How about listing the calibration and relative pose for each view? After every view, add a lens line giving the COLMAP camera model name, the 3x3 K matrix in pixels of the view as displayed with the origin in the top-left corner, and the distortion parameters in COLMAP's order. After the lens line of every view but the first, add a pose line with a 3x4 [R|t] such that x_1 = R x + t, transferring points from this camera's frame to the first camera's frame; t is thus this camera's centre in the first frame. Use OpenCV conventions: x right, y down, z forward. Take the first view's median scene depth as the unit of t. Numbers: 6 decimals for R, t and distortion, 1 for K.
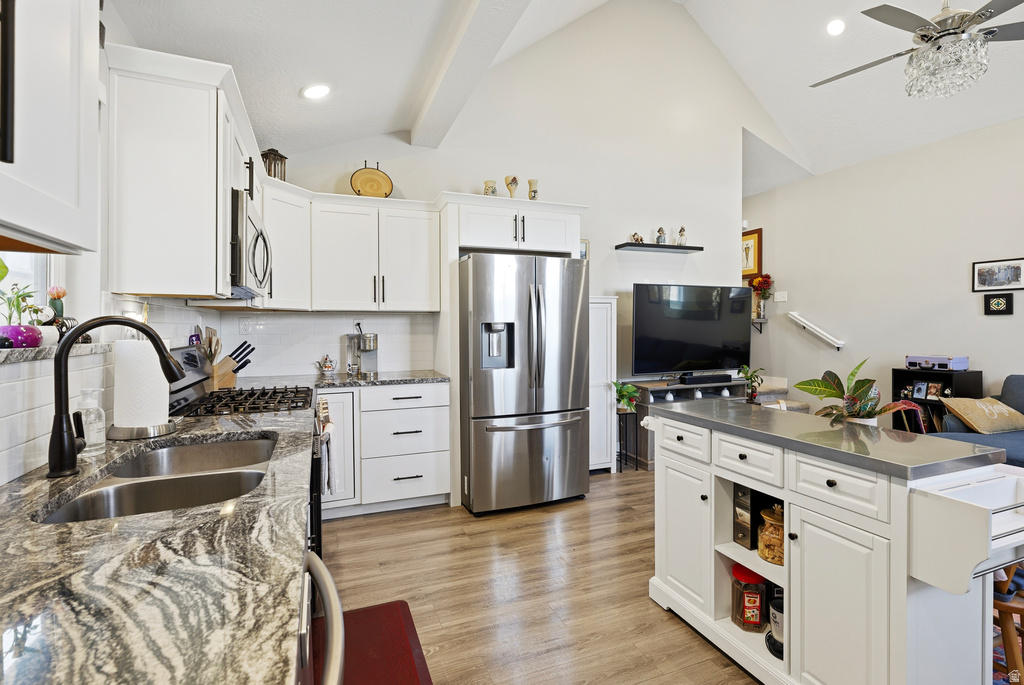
lens RADIAL K [[475.7, 0, 514.1], [0, 475.7, 334.1], [0, 0, 1]] dist [-0.003559, 0.001631]
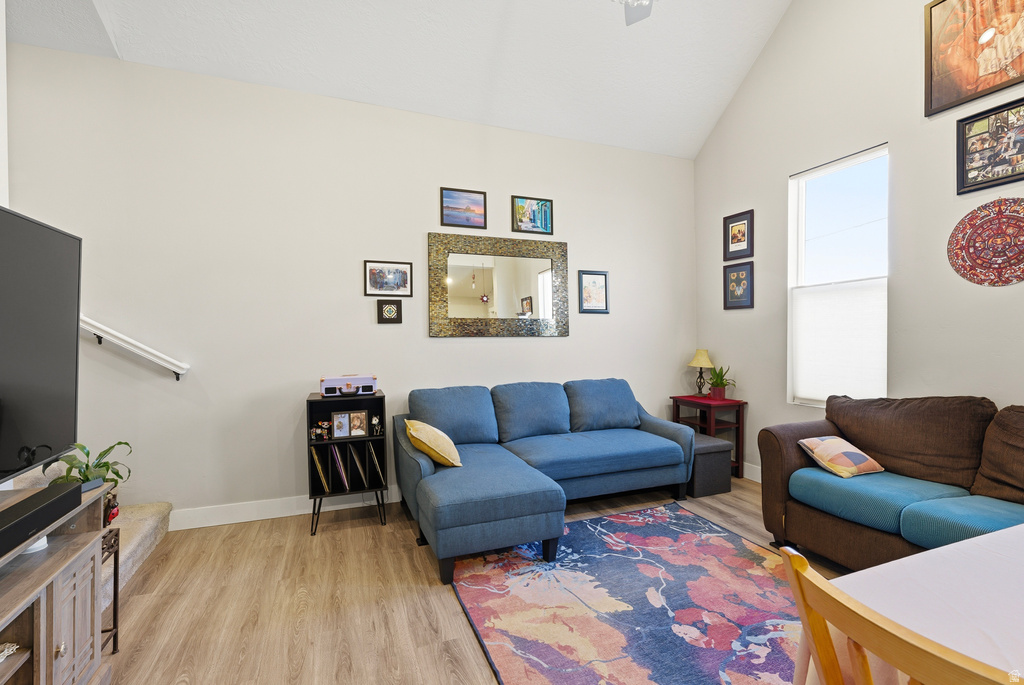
lens RADIAL K [[475.7, 0, 507.9], [0, 475.7, 341.8], [0, 0, 1]] dist [-0.003559, 0.001631]
pose [[0.015944, -0.007942, 0.999841, 0.172455], [0.025675, 0.999642, 0.007531, -0.009613], [-0.999543, 0.025550, 0.016142, 0.917147]]
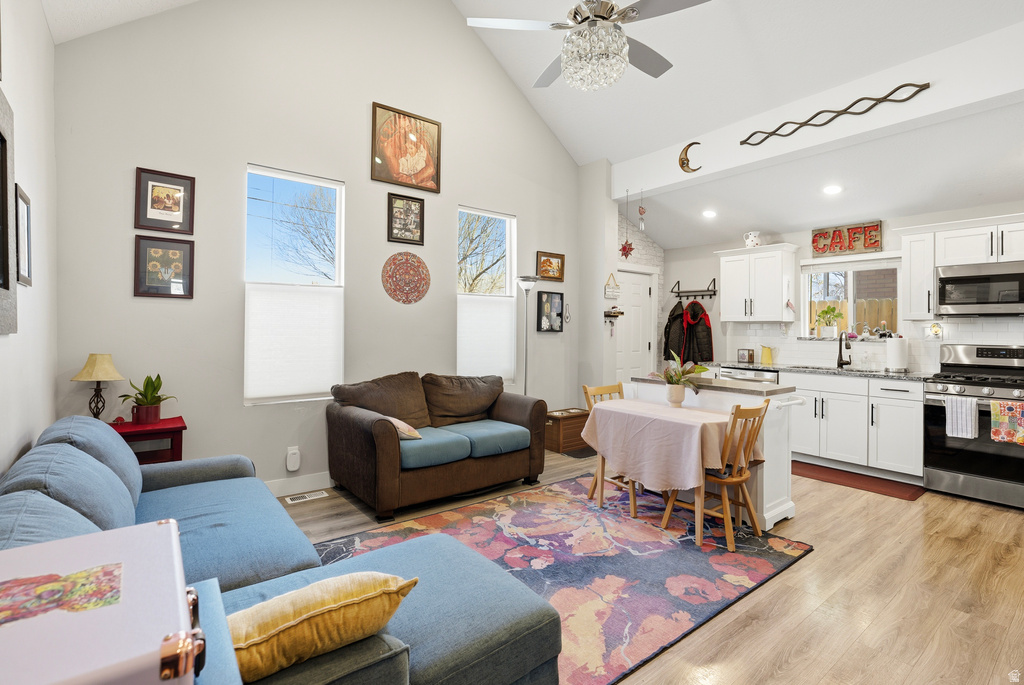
lens RADIAL K [[475.7, 0, 516.3], [0, 475.7, 326.5], [0, 0, 1]] dist [-0.003559, 0.001631]
pose [[-0.958130, -0.005481, -0.286281, 1.015423], [-0.009562, 0.999872, 0.012859, -0.031580], [0.286173, 0.015058, -0.958060, 1.429680]]
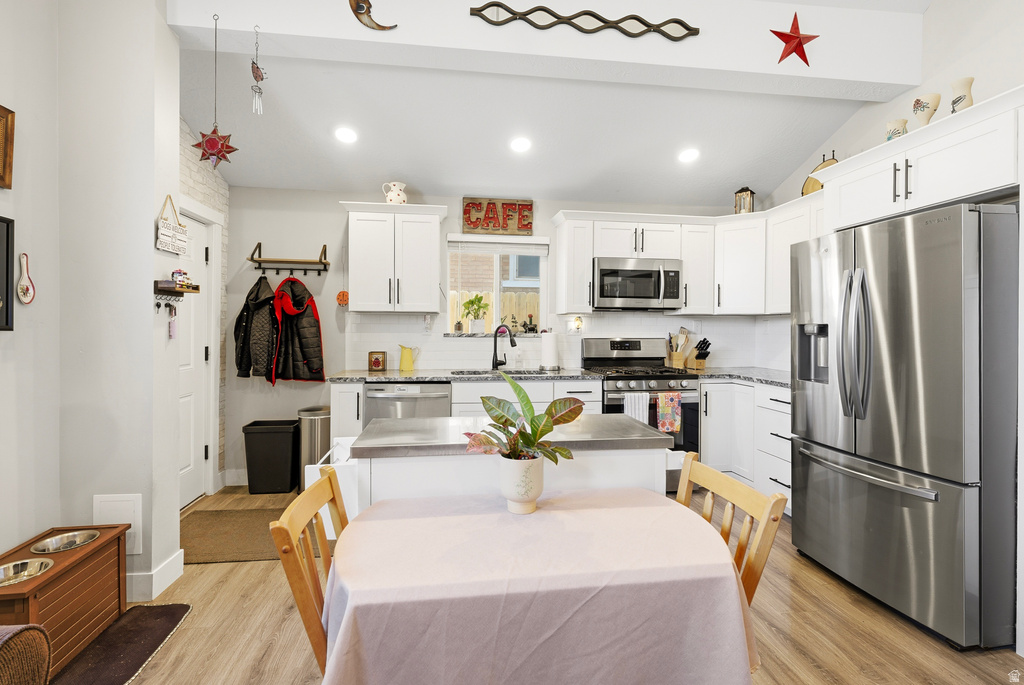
lens RADIAL K [[475.7, 0, 510.1], [0, 475.7, 335.3], [0, 0, 1]] dist [-0.003559, 0.001631]
pose [[-0.237926, 0.018701, -0.971103, 0.819174], [-0.020495, 0.999495, 0.024269, -0.013478], [0.971067, 0.025677, -0.237422, 0.661034]]
